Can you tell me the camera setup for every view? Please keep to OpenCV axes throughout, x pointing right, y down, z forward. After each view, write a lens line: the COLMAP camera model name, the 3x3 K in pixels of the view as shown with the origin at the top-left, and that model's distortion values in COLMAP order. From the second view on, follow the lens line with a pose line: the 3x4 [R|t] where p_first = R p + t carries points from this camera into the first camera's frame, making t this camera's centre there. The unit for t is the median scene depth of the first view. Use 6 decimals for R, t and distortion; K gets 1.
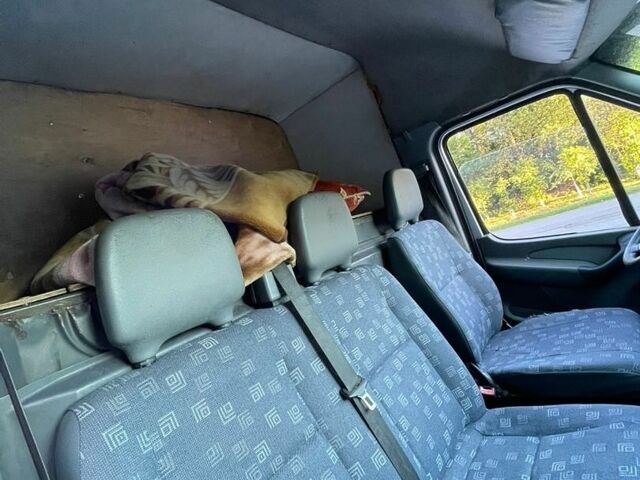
lens RADIAL K [[335.5, 0, 320.0], [0, 335.5, 240.0], [0, 0, 1]] dist [-0.023502, 0.000168]
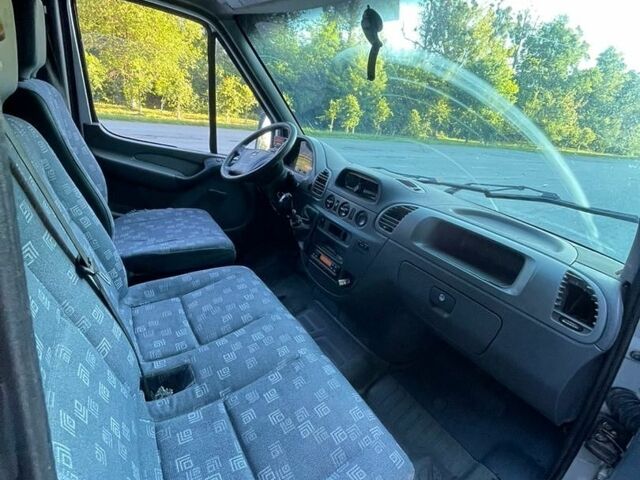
lens RADIAL K [[335.5, 0, 320.0], [0, 335.5, 240.0], [0, 0, 1]] dist [-0.023502, 0.000168]
pose [[0.259120, -0.009702, 0.965797, -0.396930], [-0.253224, 0.964288, 0.077626, 0.117112], [-0.932059, -0.264677, 0.247409, 0.181542]]
